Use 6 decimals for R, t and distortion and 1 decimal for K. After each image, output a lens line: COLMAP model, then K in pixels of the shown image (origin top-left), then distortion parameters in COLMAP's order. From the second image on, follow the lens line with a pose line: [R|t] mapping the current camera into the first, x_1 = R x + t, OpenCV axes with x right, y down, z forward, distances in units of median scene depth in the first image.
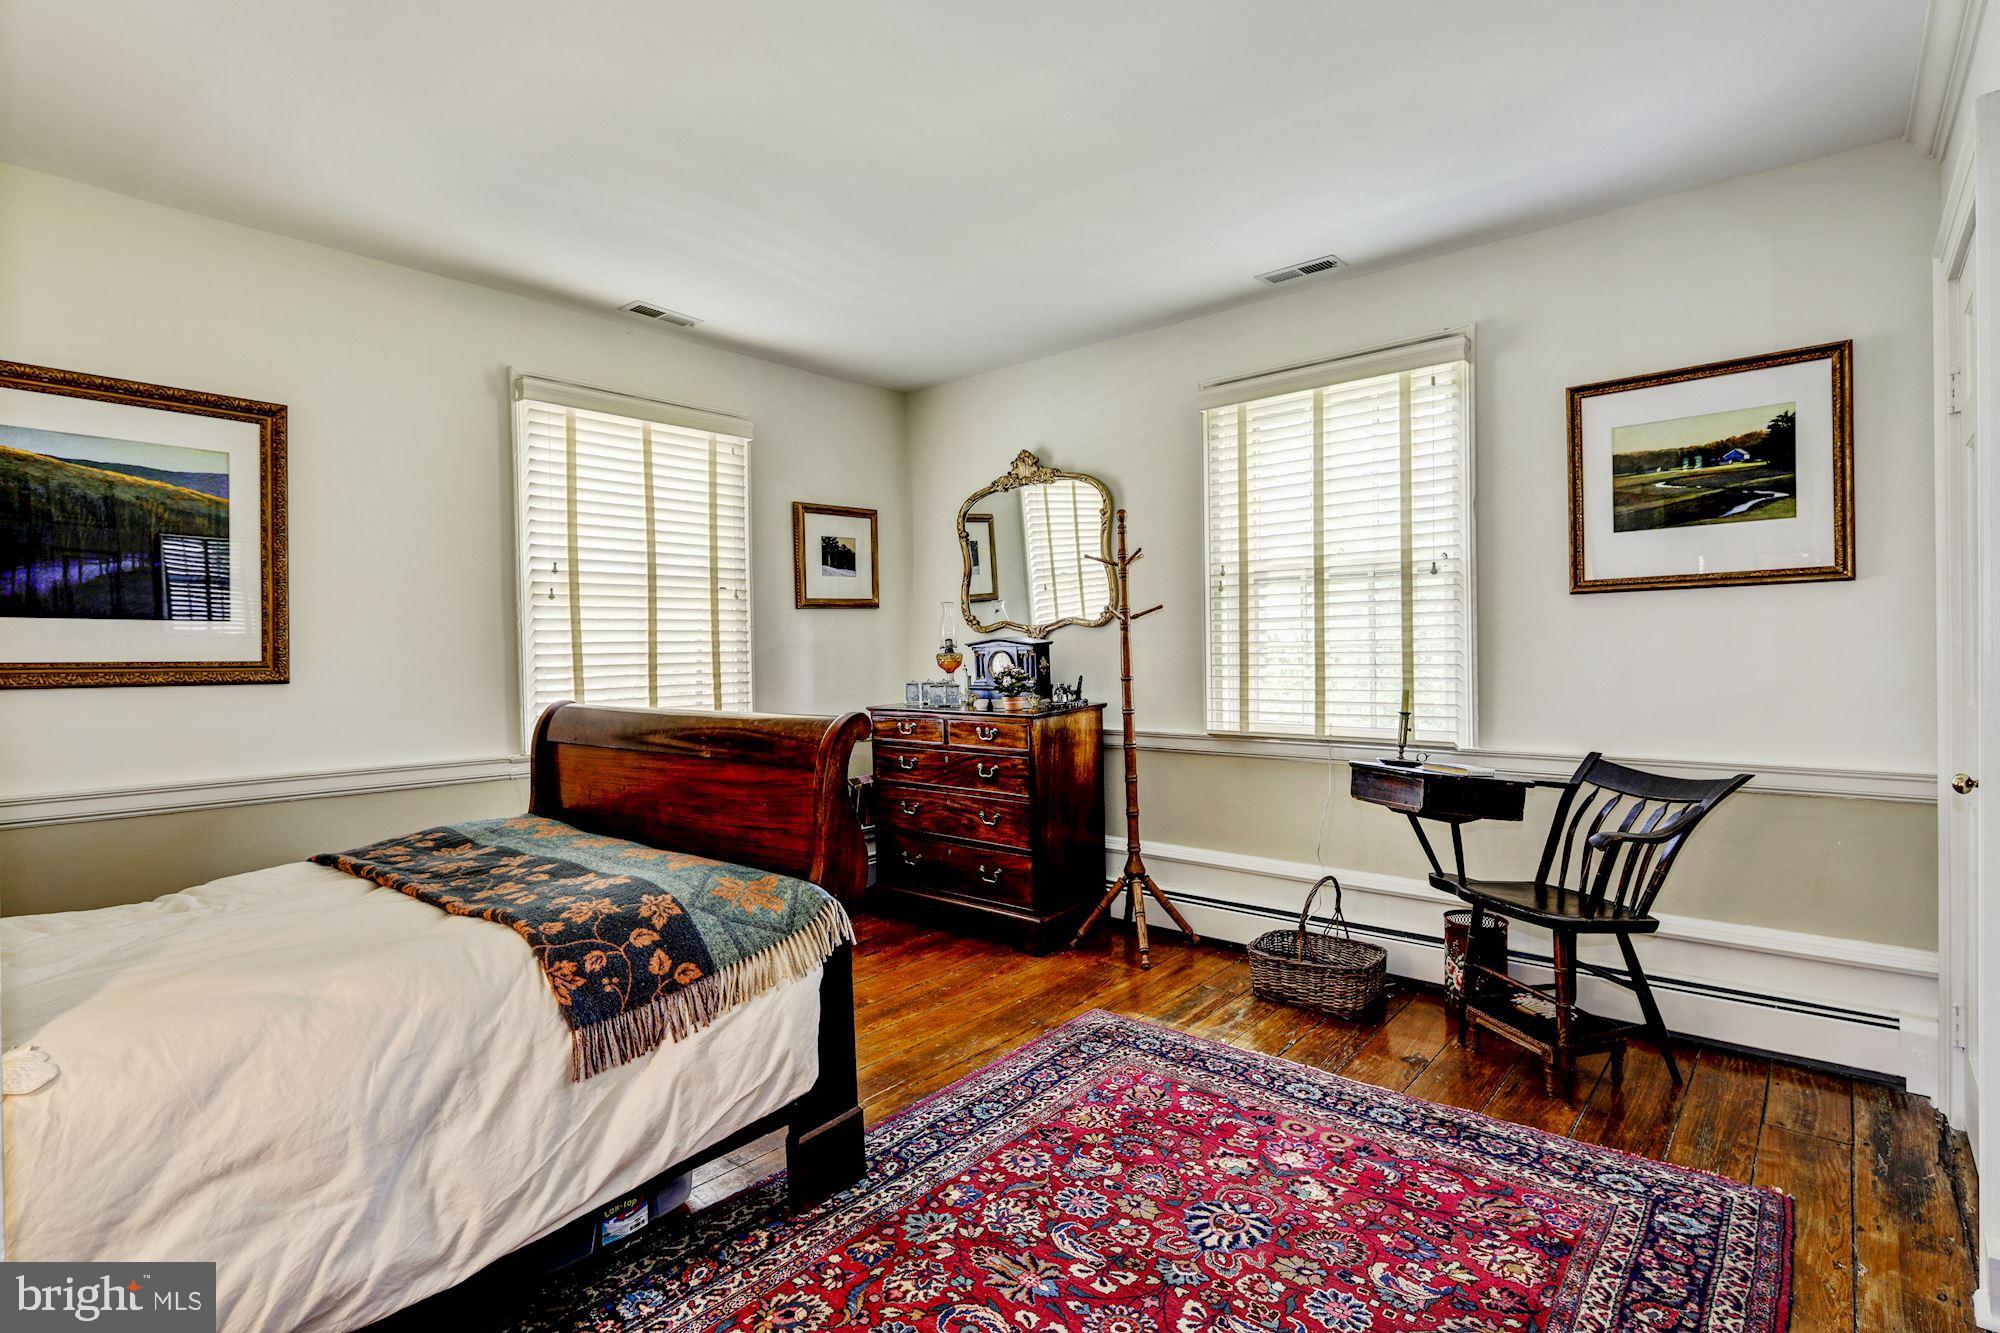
lens RADIAL K [[972.2, 0, 1009.0], [0, 972.2, 658.5], [0, 0, 1]] dist [-0.000454, -0.000491]
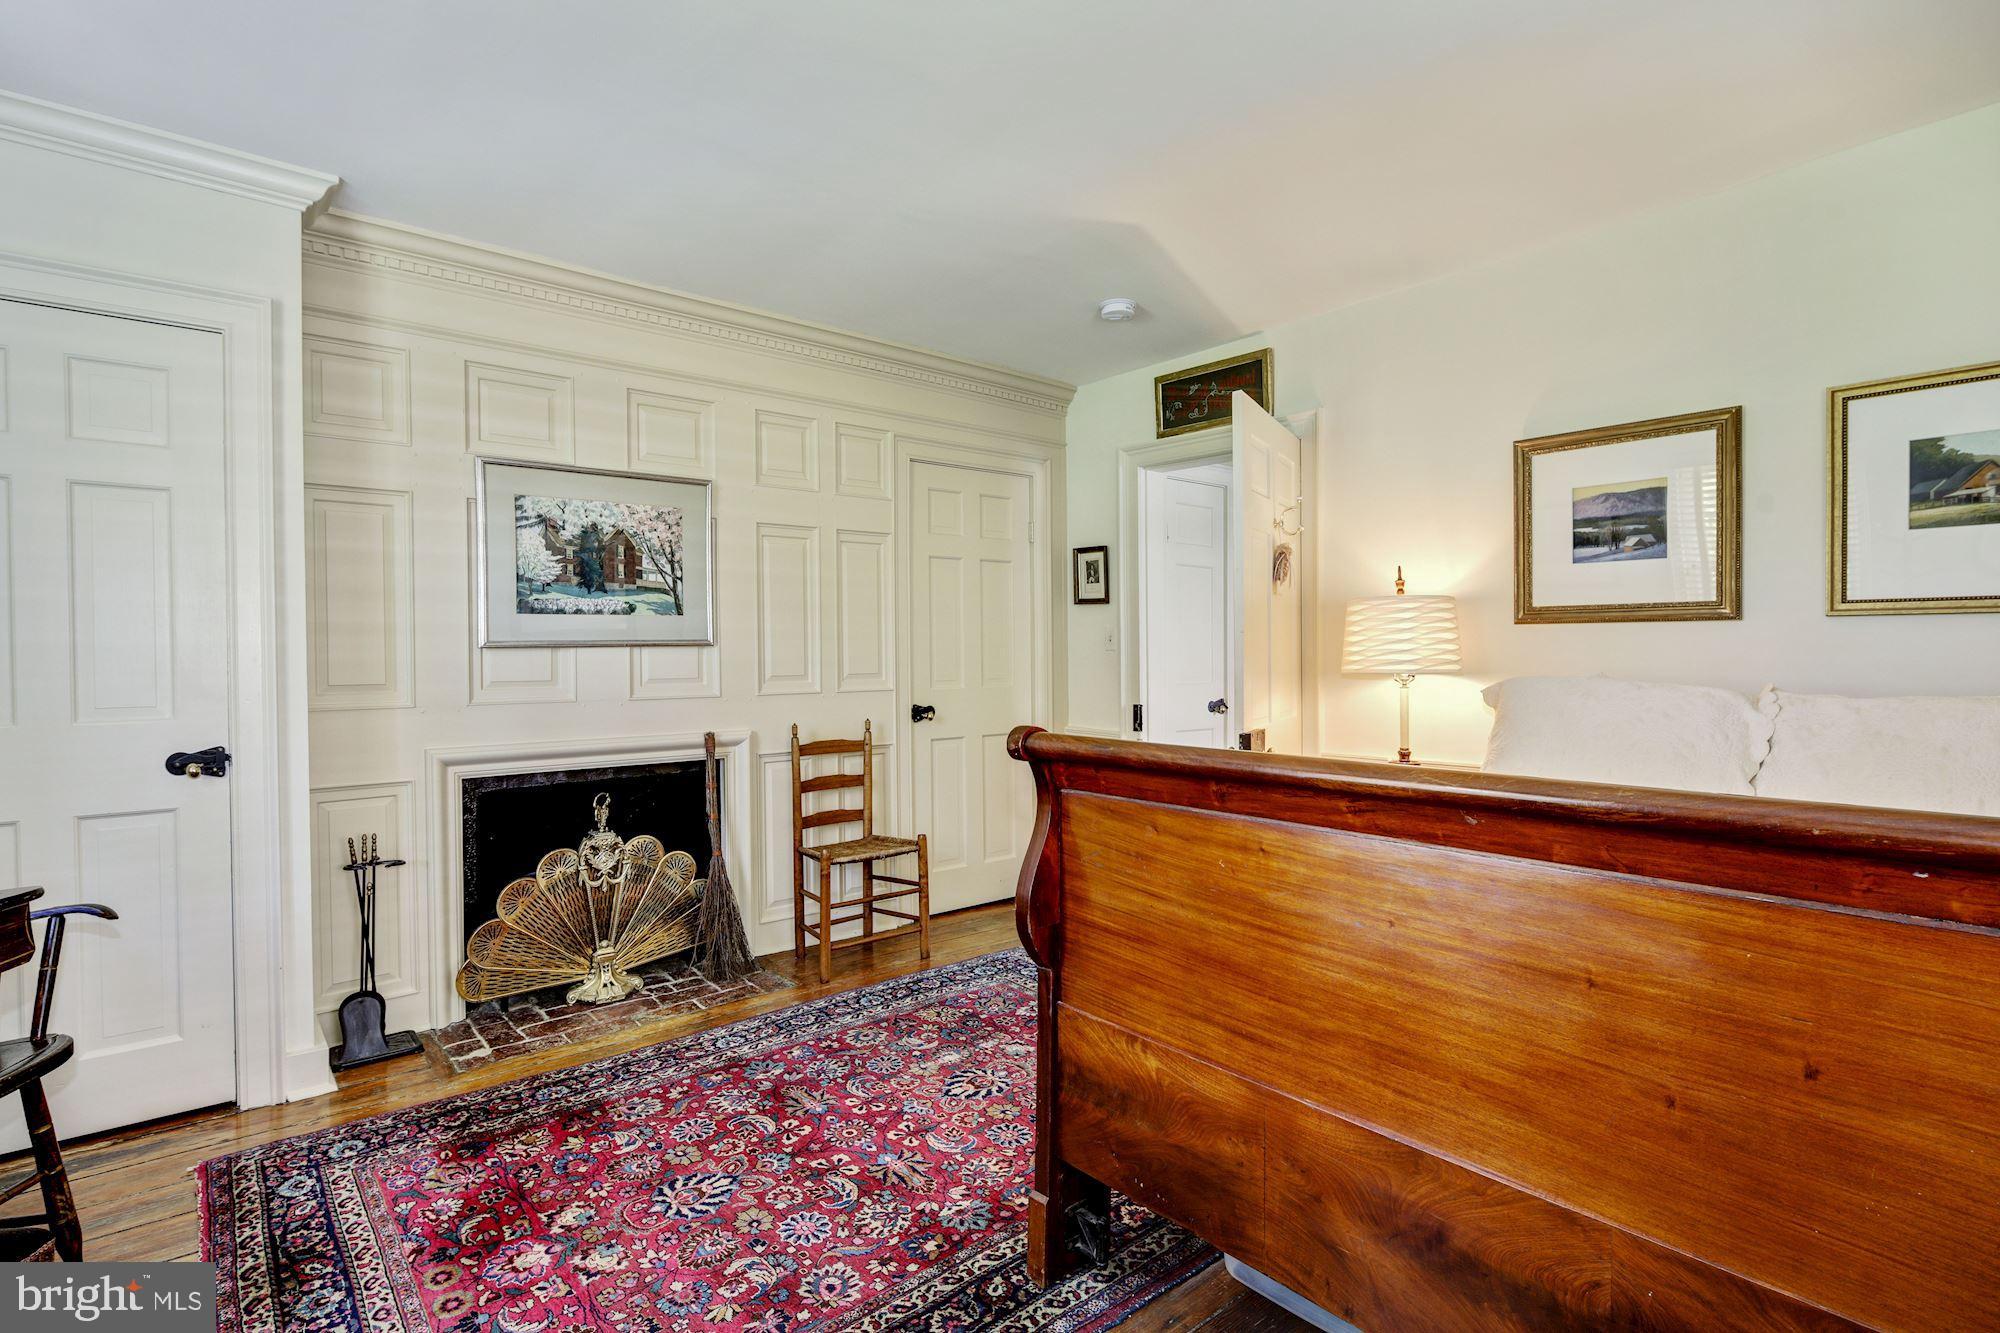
lens RADIAL K [[972.2, 0, 1009.0], [0, 972.2, 658.5], [0, 0, 1]] dist [-0.000454, -0.000491]
pose [[-0.985734, 0.020700, 0.167034, -0.301468], [0.023350, 0.999630, 0.013918, -0.013114], [-0.166684, 0.017620, -0.985853, 1.938450]]
